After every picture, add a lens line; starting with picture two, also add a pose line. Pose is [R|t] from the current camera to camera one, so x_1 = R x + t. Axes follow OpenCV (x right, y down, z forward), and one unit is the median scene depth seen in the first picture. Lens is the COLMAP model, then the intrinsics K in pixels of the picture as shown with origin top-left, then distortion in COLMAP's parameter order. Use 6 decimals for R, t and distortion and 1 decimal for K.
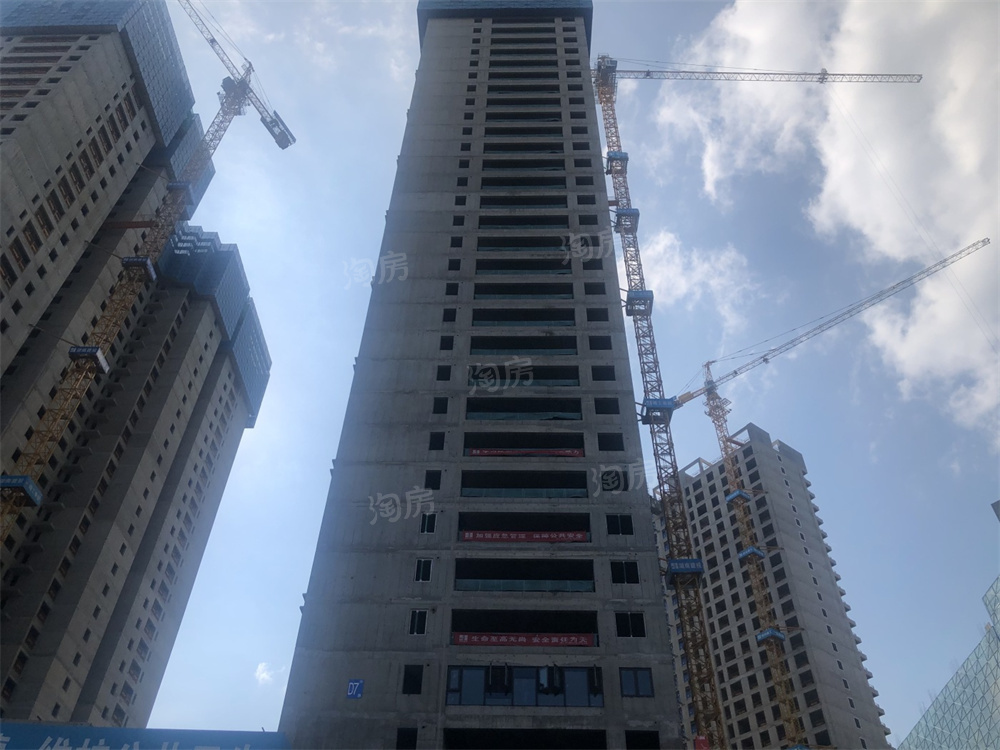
lens RADIAL K [[810.4, 0, 497.3], [0, 810.4, 371.0], [0, 0, 1]] dist [0.036356, -0.025564]
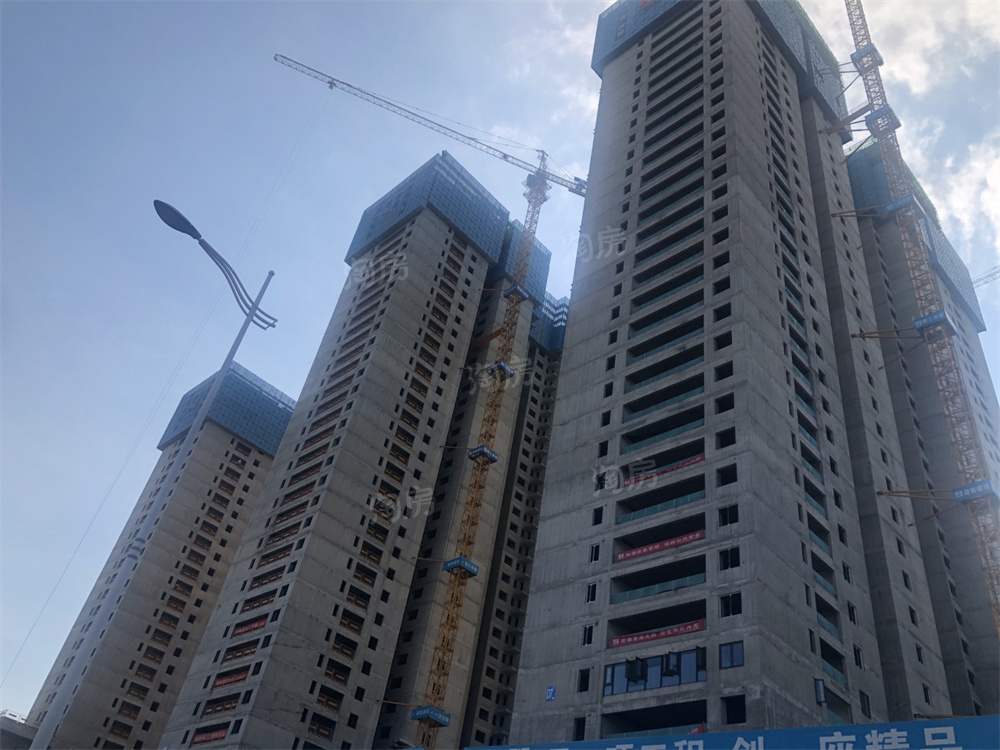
lens RADIAL K [[810.4, 0, 494.6], [0, 810.4, 371.7], [0, 0, 1]] dist [0.036356, -0.025564]
pose [[0.733836, -0.367213, -0.571523, 0.696398], [0.383254, 0.918428, -0.098007, -0.010027], [0.560893, -0.147117, 0.814712, -0.088698]]
